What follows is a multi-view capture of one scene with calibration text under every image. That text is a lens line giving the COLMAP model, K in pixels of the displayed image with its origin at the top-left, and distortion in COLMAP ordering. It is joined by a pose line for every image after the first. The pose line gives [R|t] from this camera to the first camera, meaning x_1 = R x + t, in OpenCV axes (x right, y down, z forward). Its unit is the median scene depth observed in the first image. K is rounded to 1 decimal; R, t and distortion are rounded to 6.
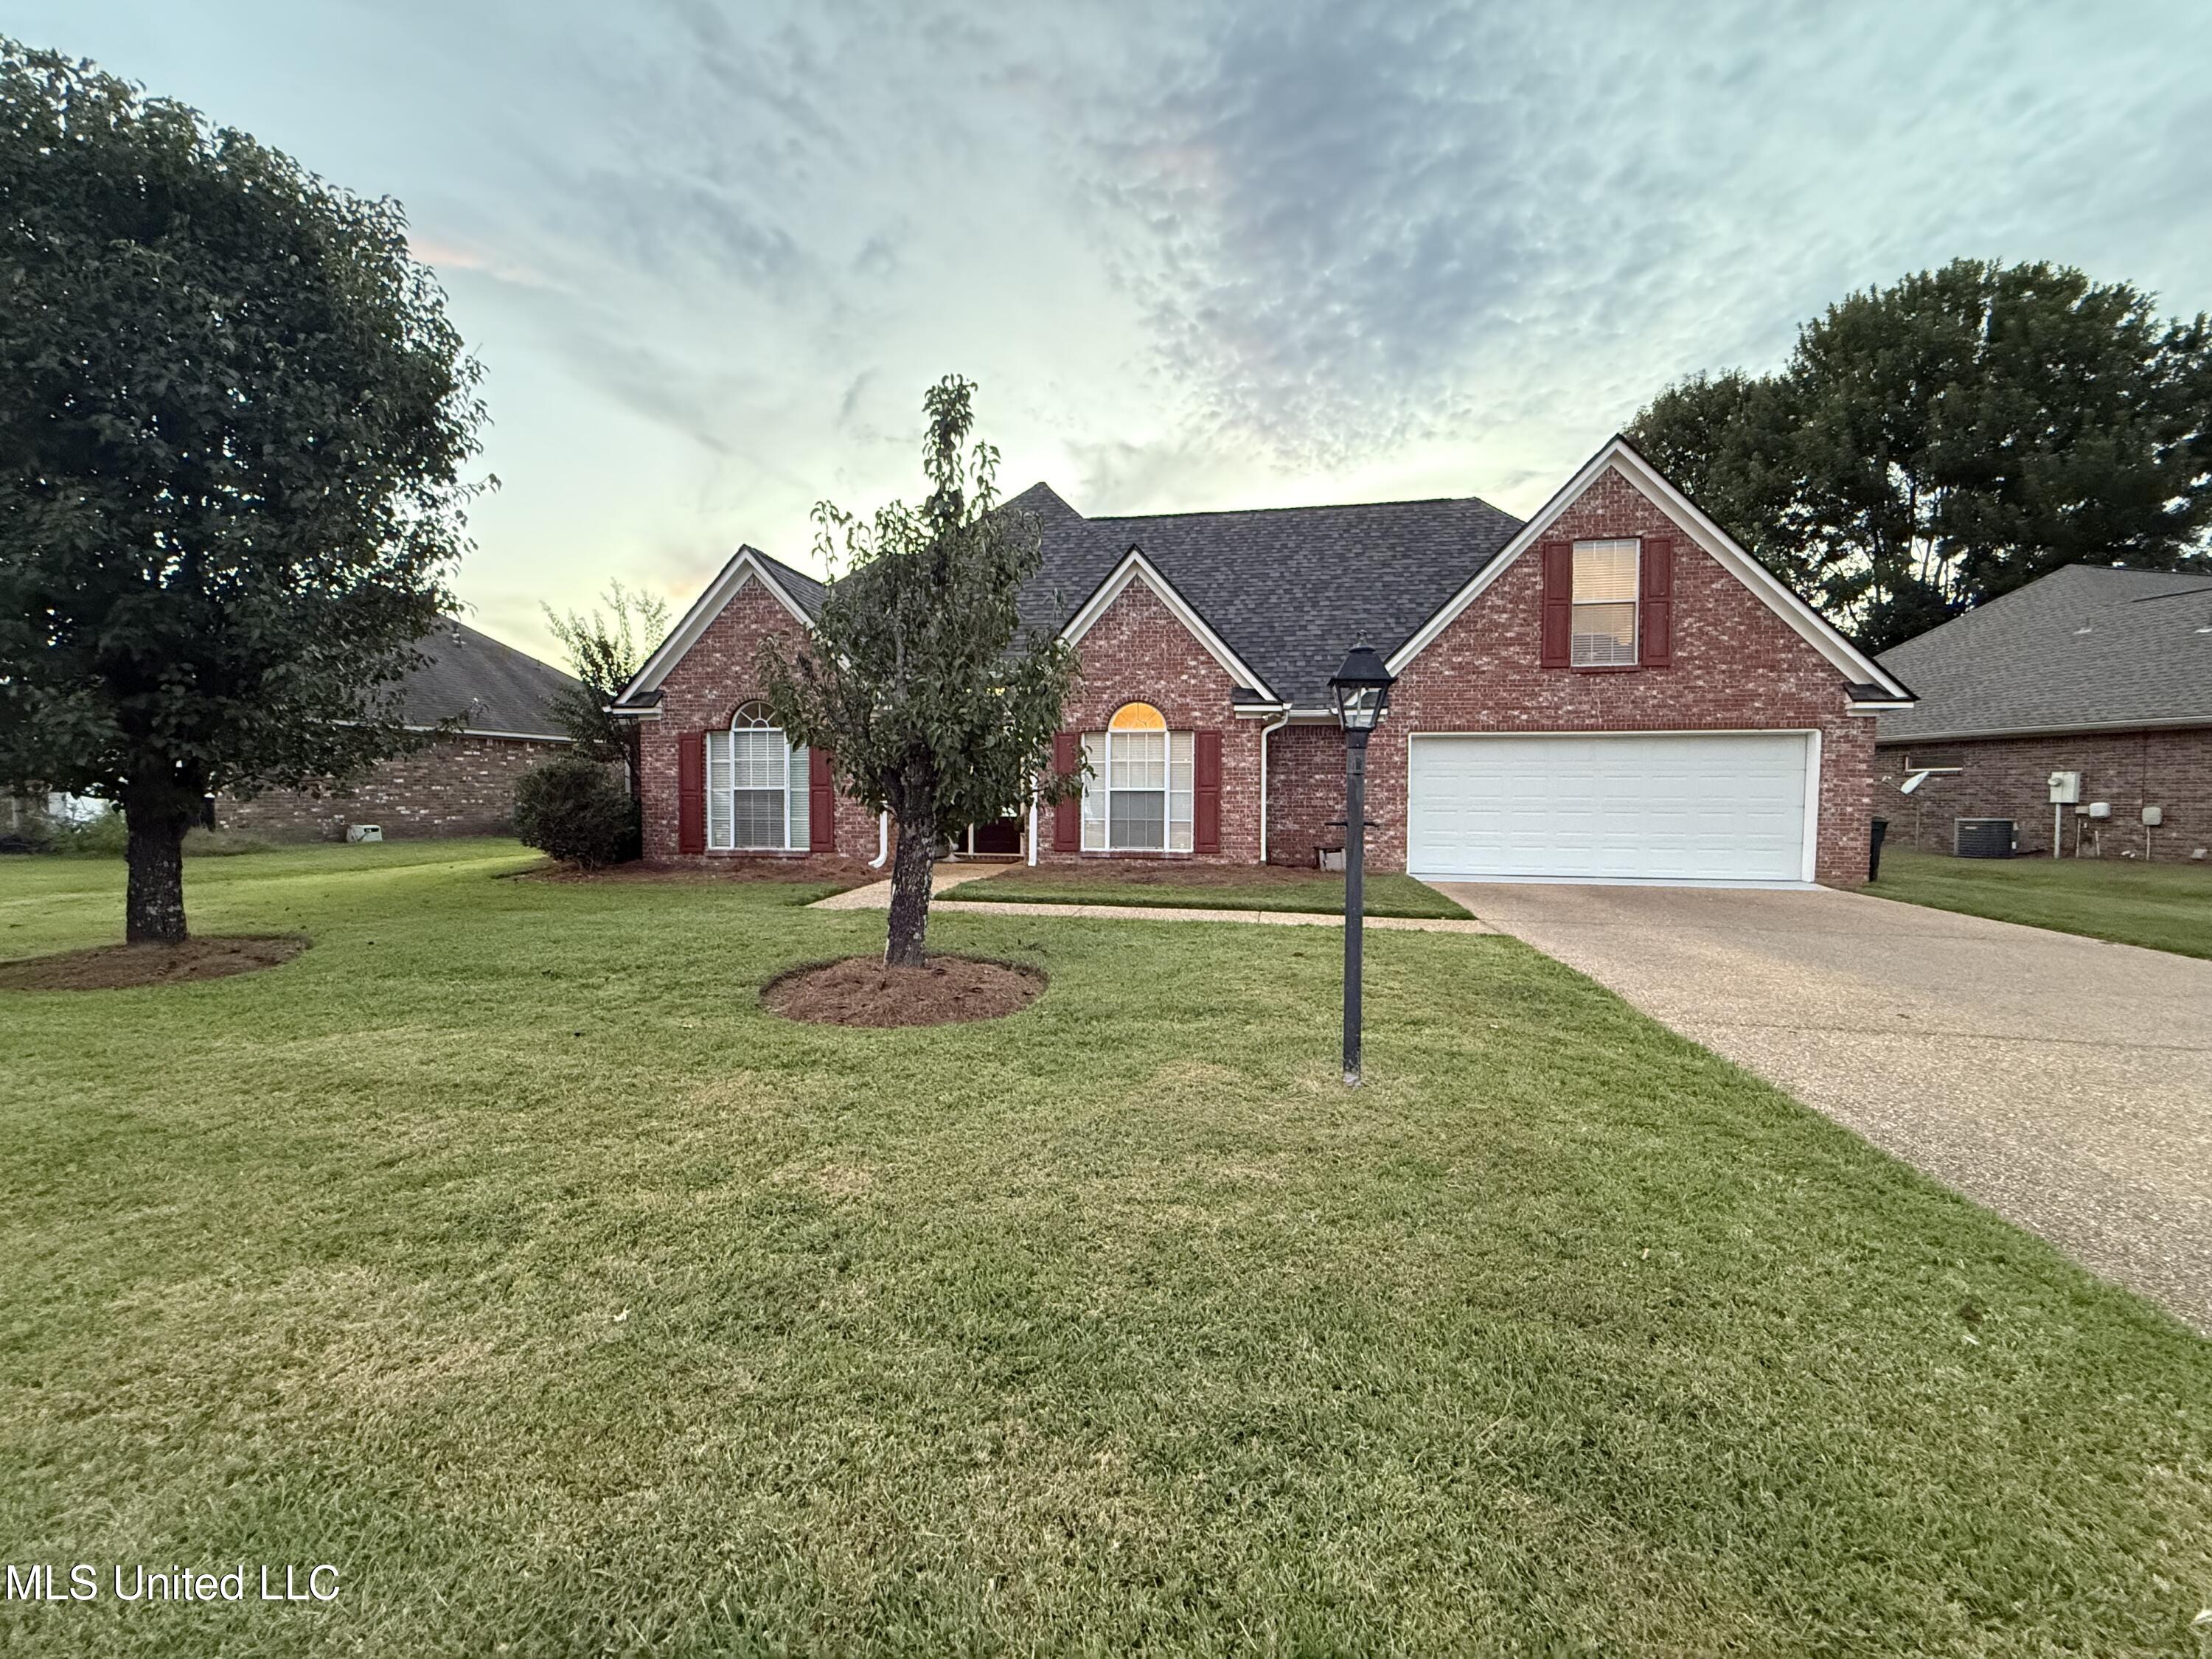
lens RADIAL K [[872.6, 0, 1087.5], [0, 872.6, 826.8], [0, 0, 1]] dist [-0.000477, -0.000175]
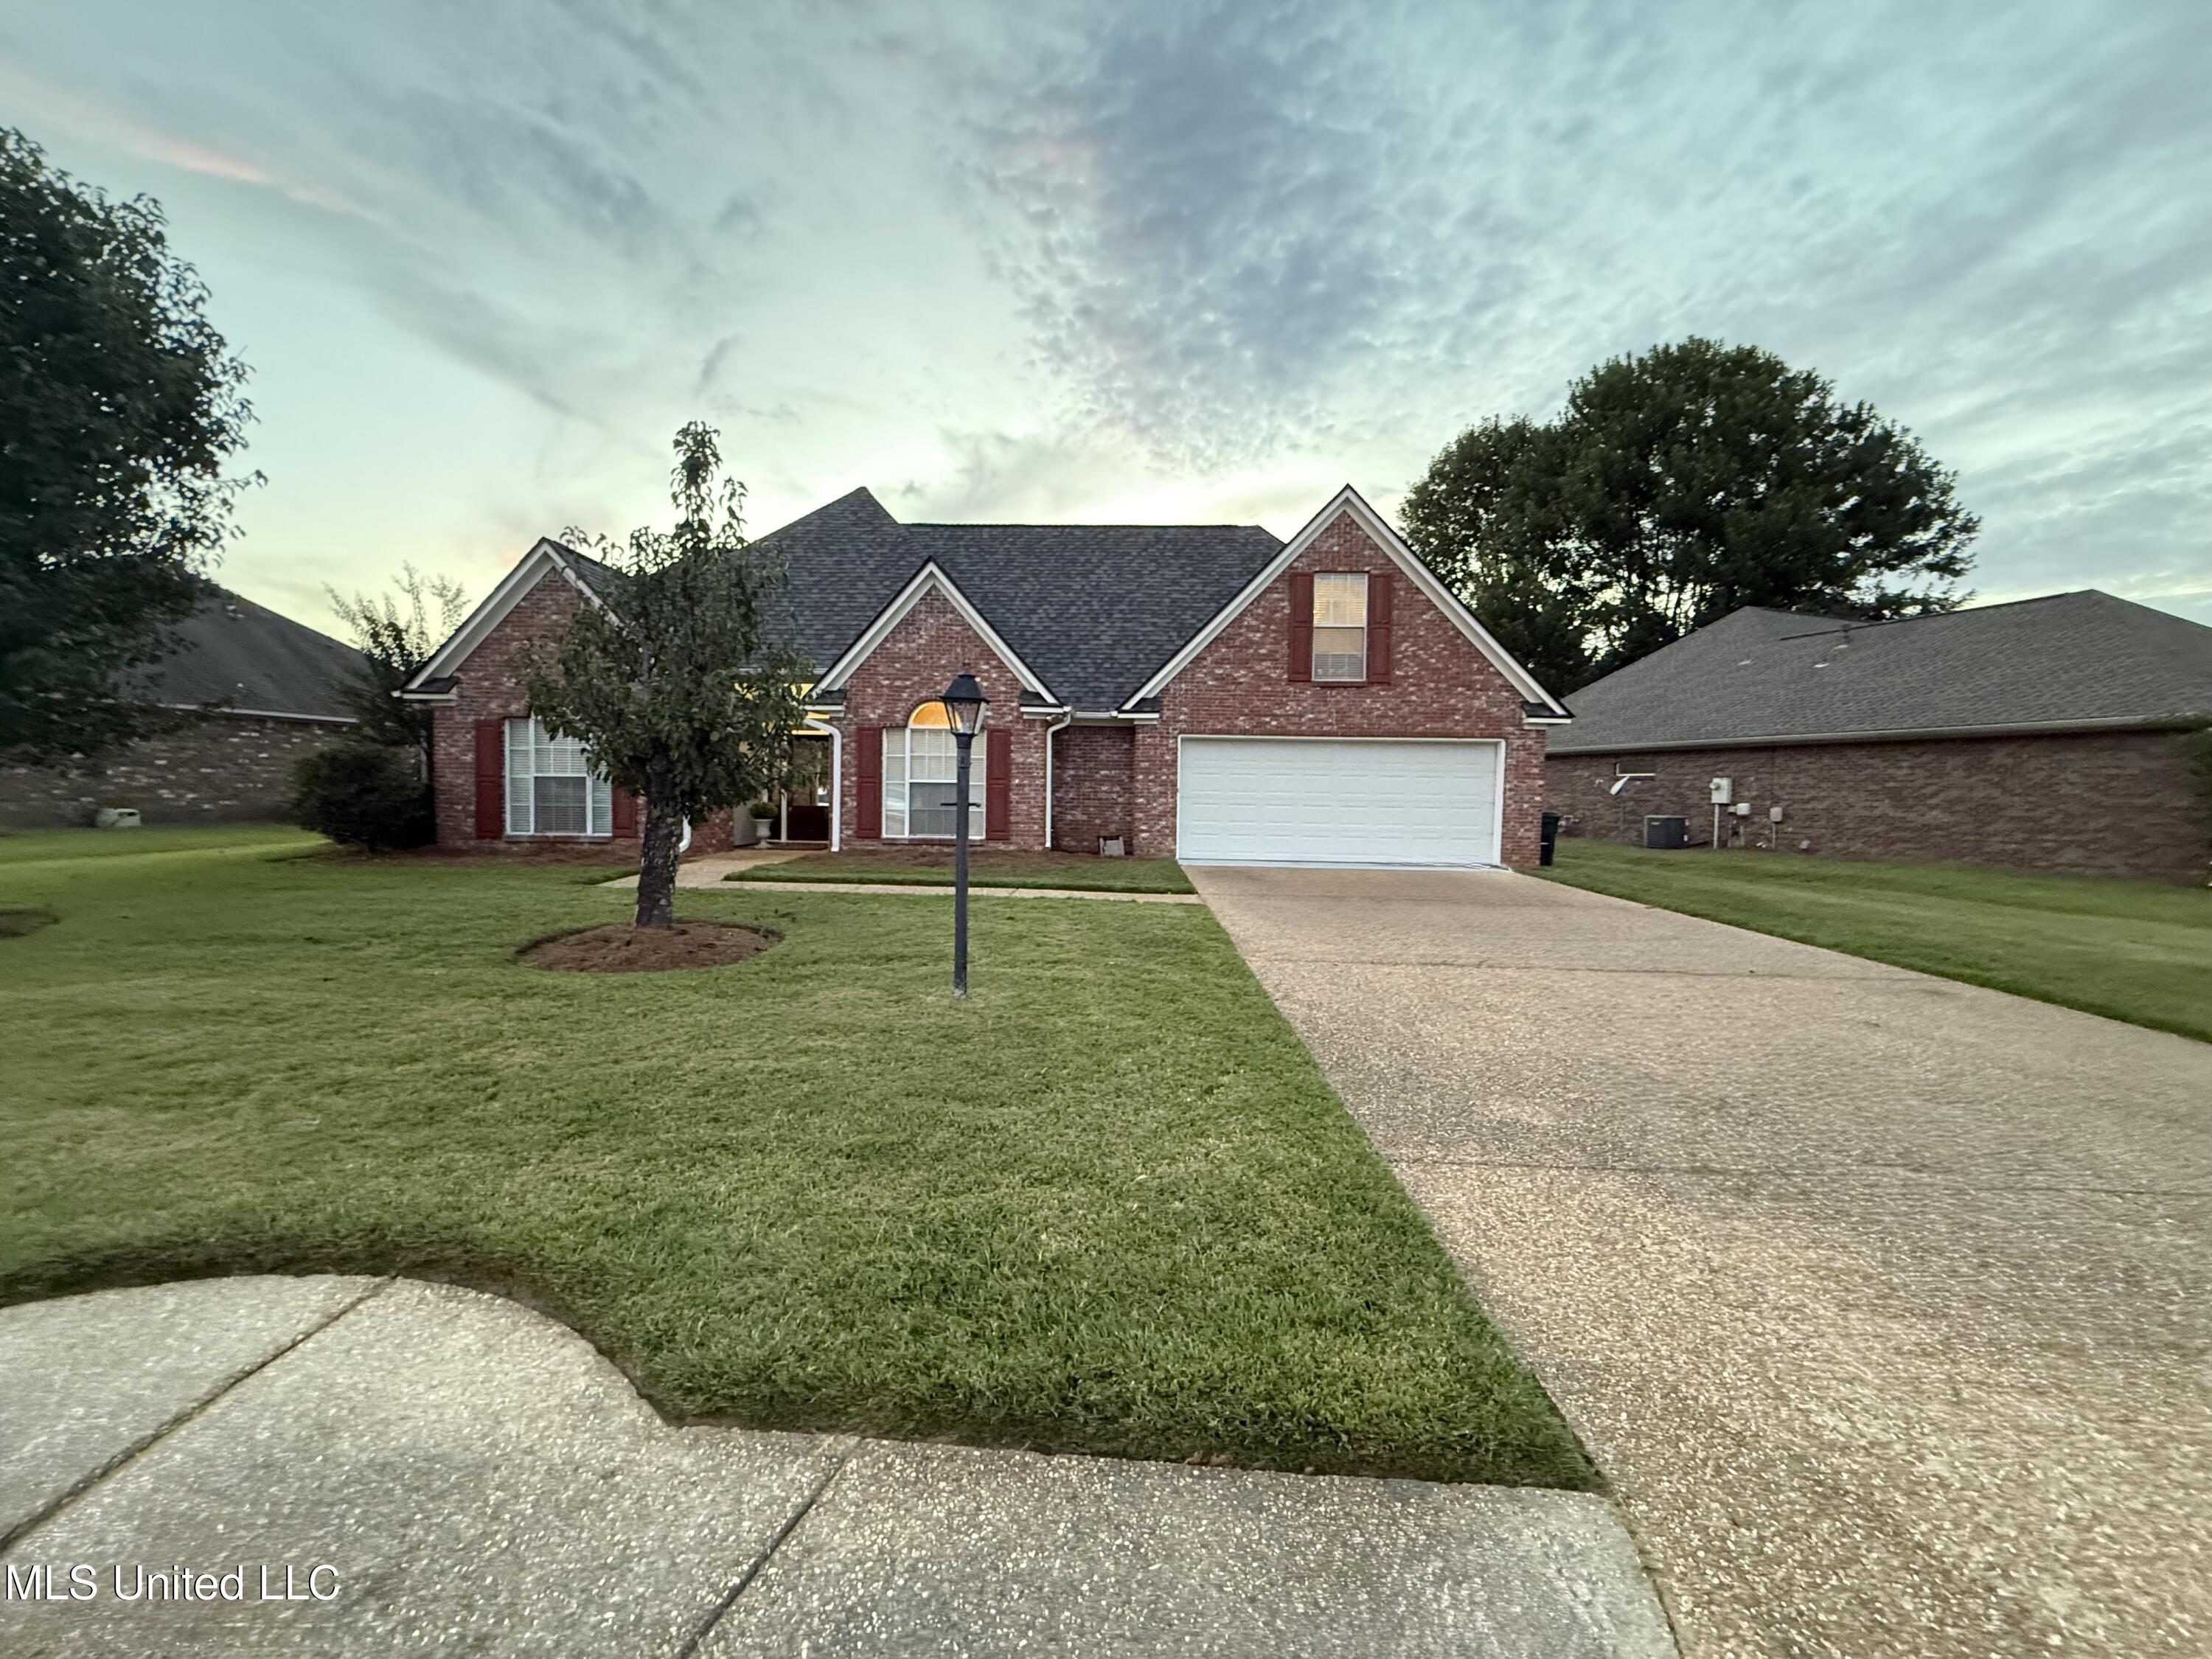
lens RADIAL K [[886.3, 0, 1101.9], [0, 886.3, 828.9], [0, 0, 1]] dist [0.000201, -0.000266]
pose [[0.989453, 0.006176, 0.144721, 0.096727], [-0.007221, 0.999952, 0.006691, 0.006975], [-0.144673, -0.007665, 0.989450, -0.116335]]
